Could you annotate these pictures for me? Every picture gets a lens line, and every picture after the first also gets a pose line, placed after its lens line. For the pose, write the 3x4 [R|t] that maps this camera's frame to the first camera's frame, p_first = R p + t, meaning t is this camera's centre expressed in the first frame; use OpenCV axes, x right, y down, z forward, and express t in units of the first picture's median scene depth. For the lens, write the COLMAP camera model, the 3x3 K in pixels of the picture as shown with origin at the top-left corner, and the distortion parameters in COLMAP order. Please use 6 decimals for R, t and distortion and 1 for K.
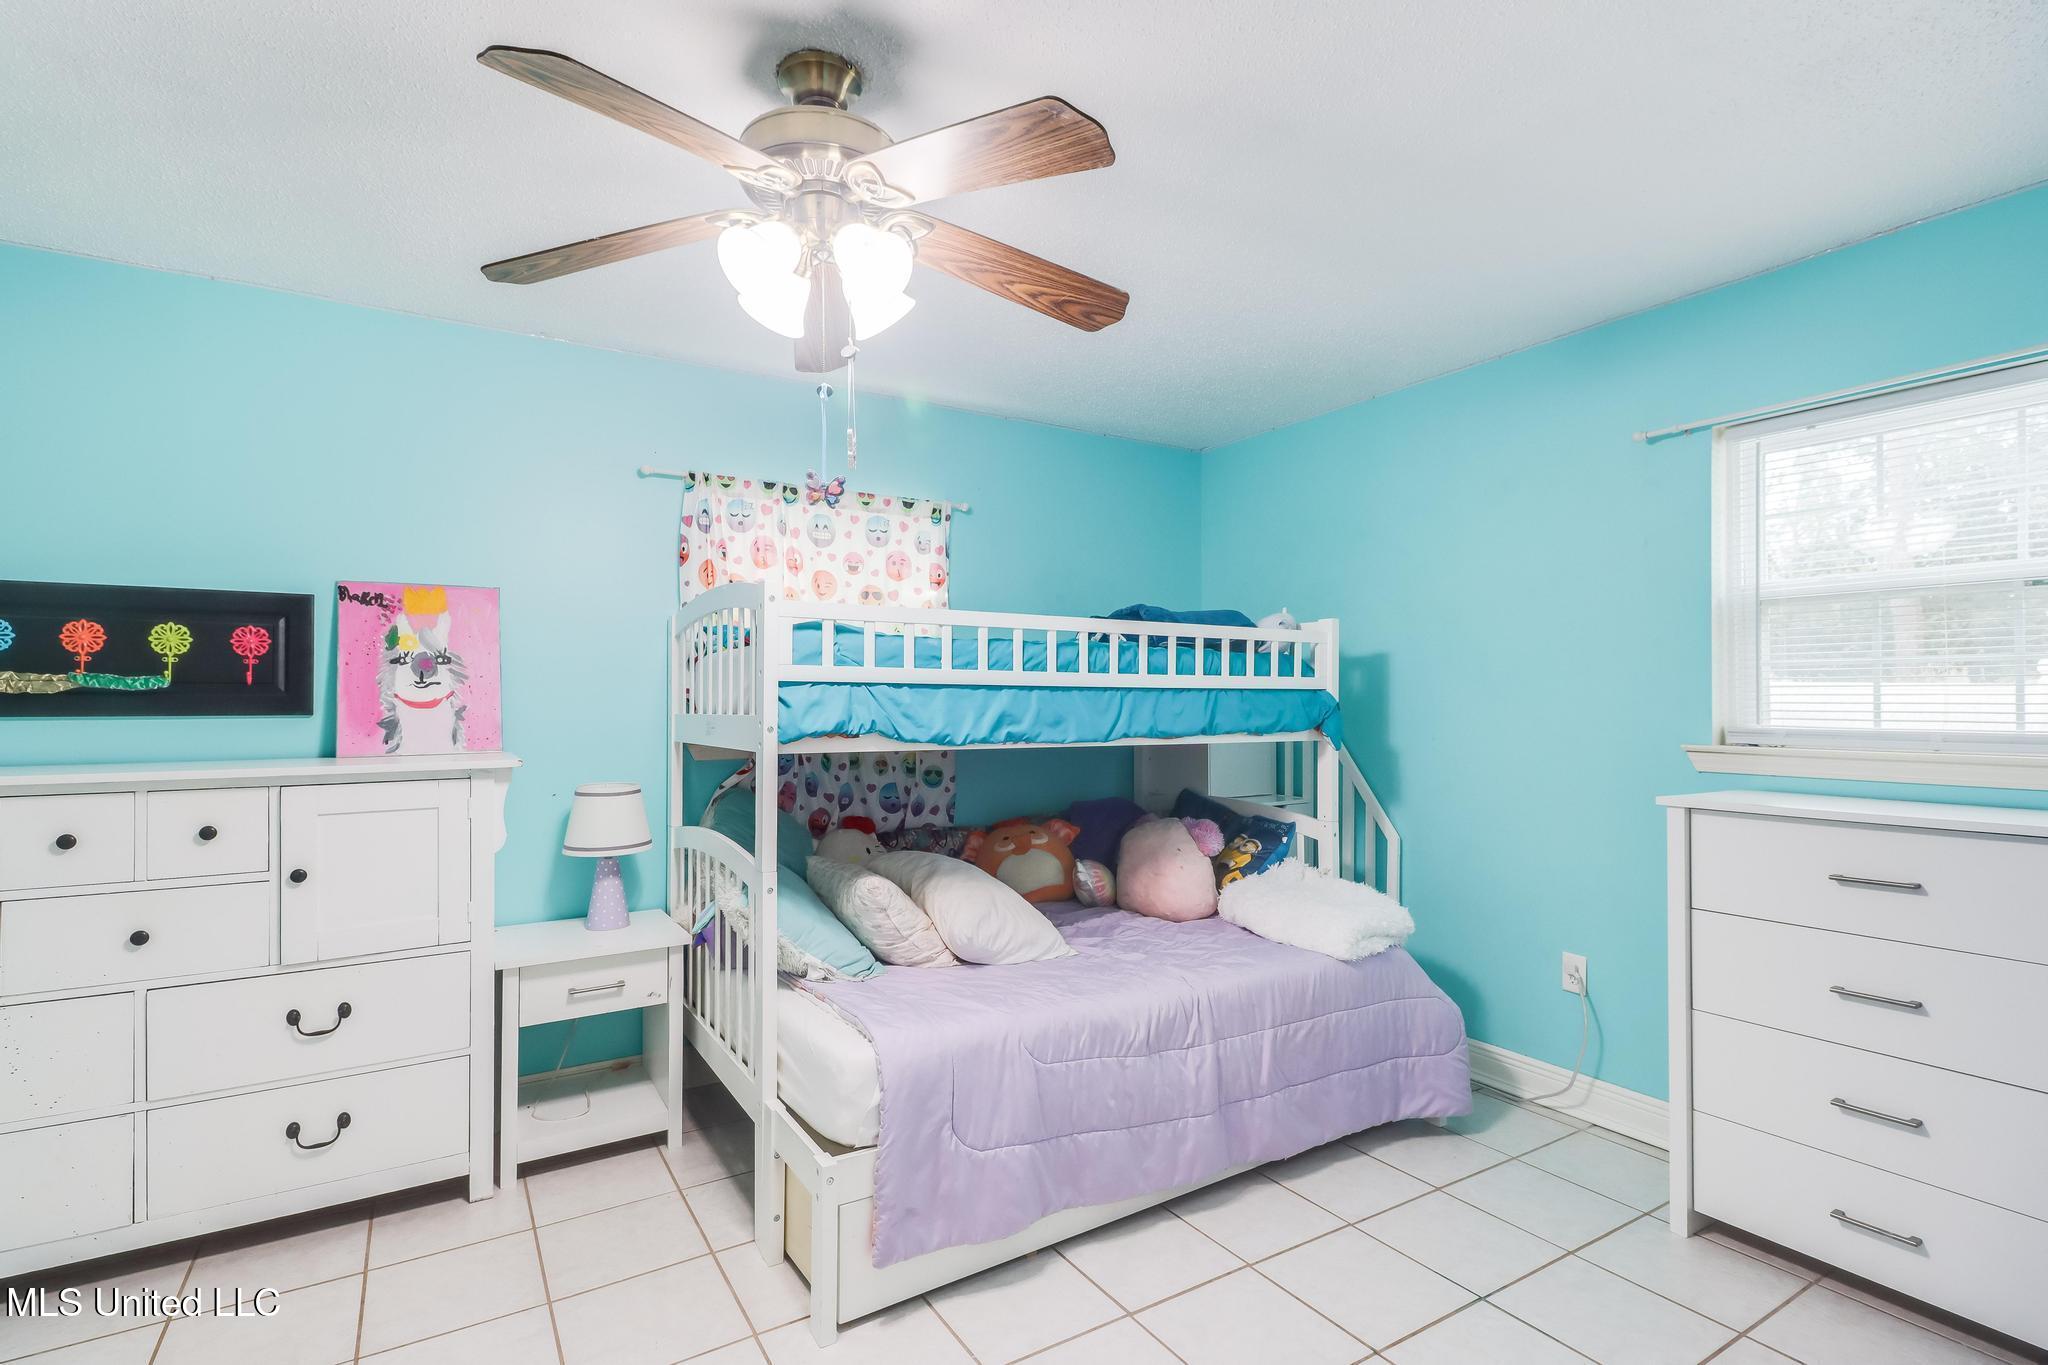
lens RADIAL K [[970.5, 0, 1023.5], [0, 970.5, 695.2], [0, 0, 1]] dist [0.003528, -0.000273]
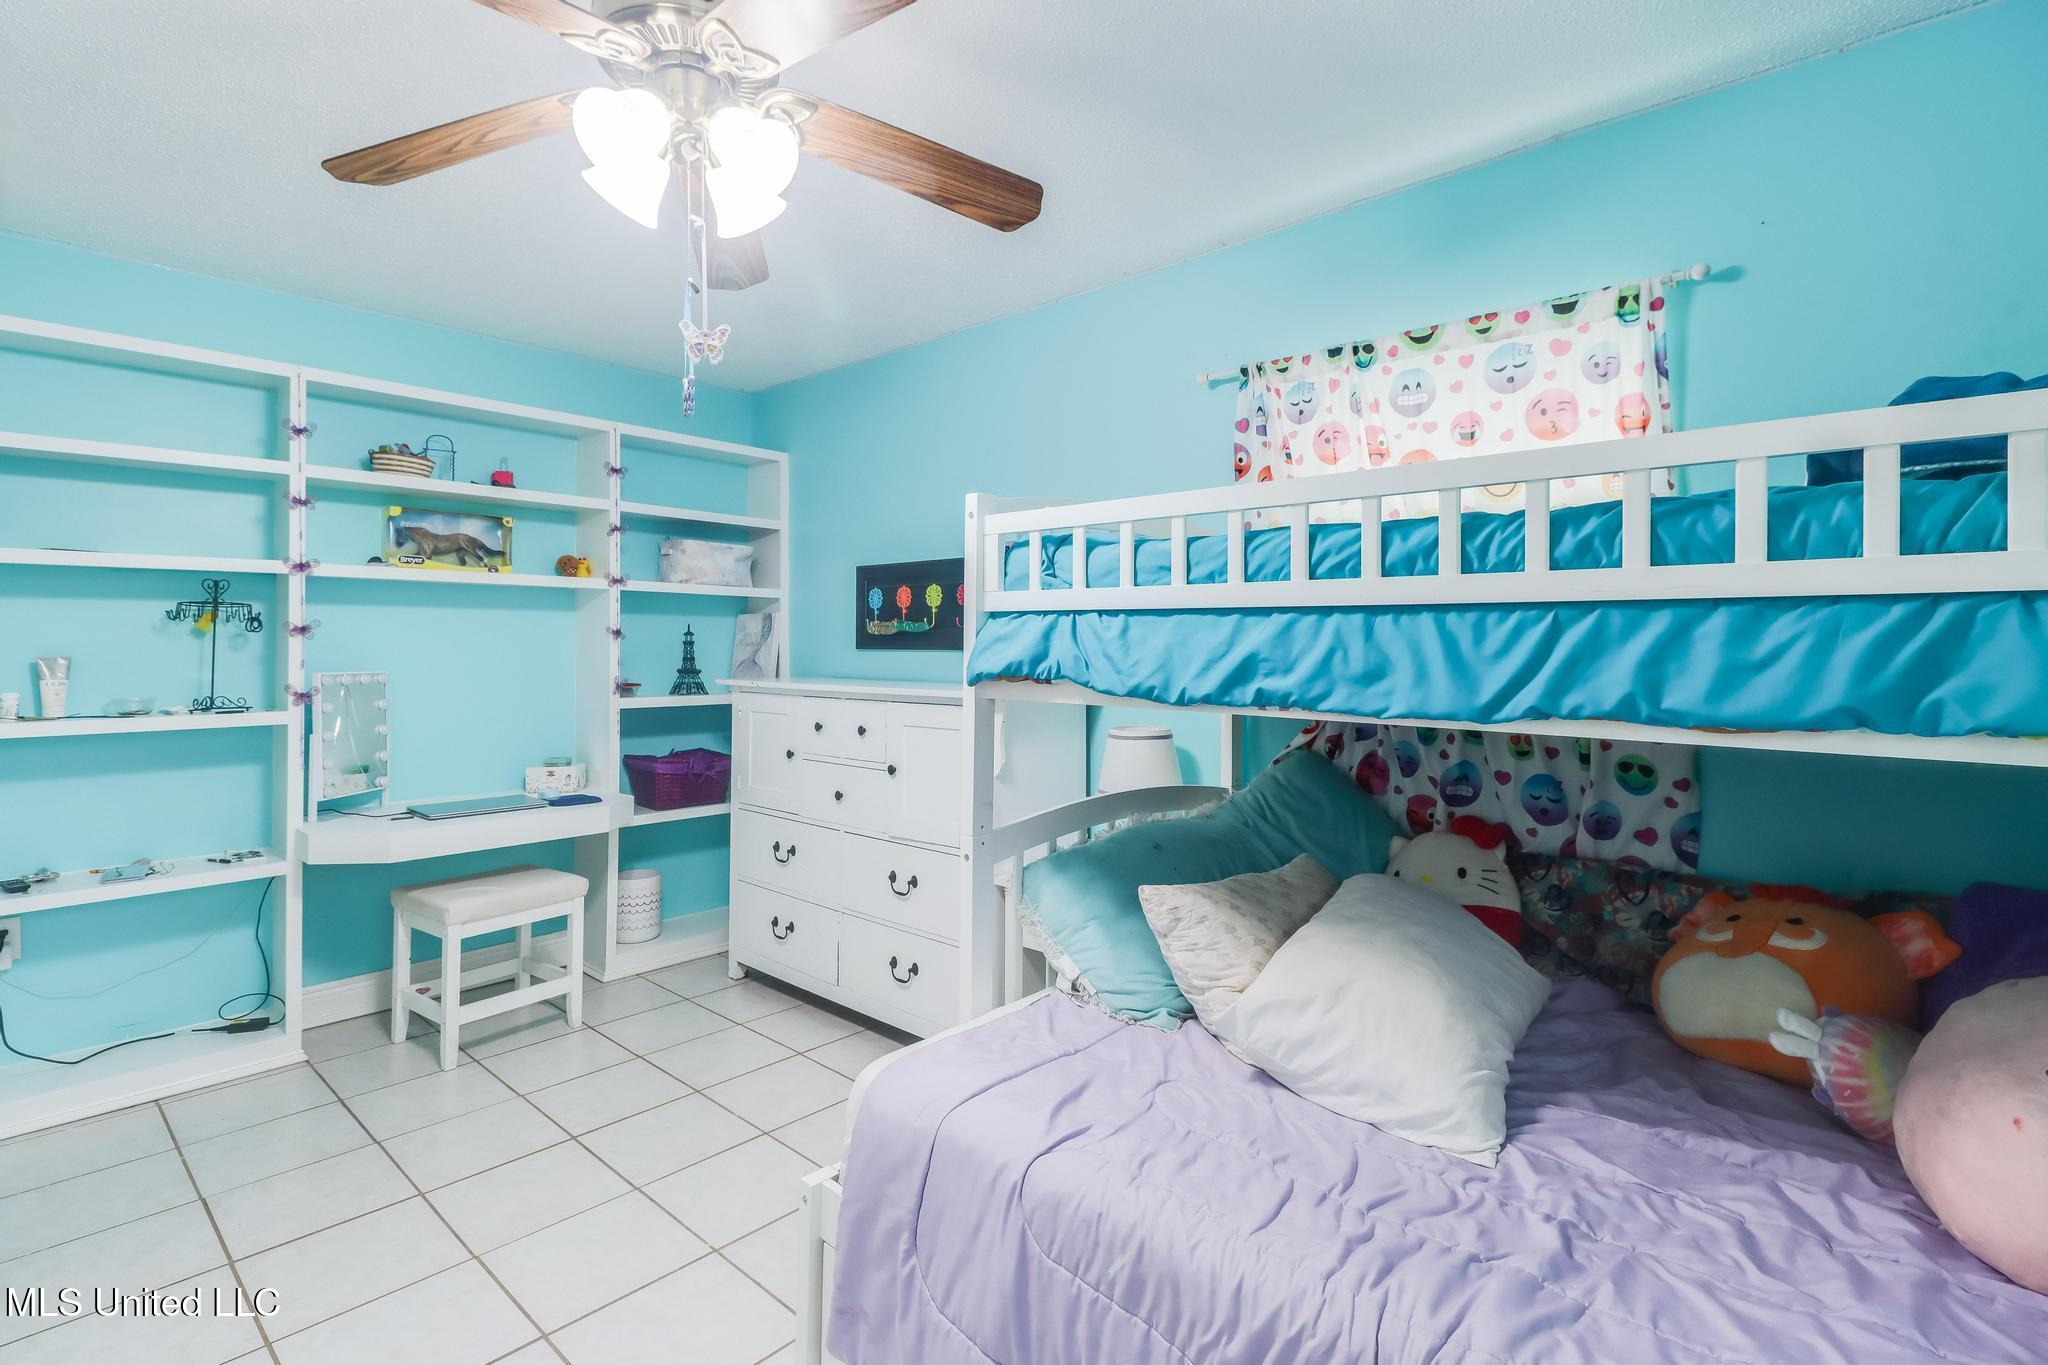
lens RADIAL K [[970.5, 0, 994.8], [0, 970.5, 632.2], [0, 0, 1]] dist [0.003528, -0.000273]
pose [[0.246573, -0.011523, -0.969056, 0.408245], [0.001151, 0.999932, -0.011597, 0.009067], [0.969123, 0.001744, 0.246570, 0.573223]]
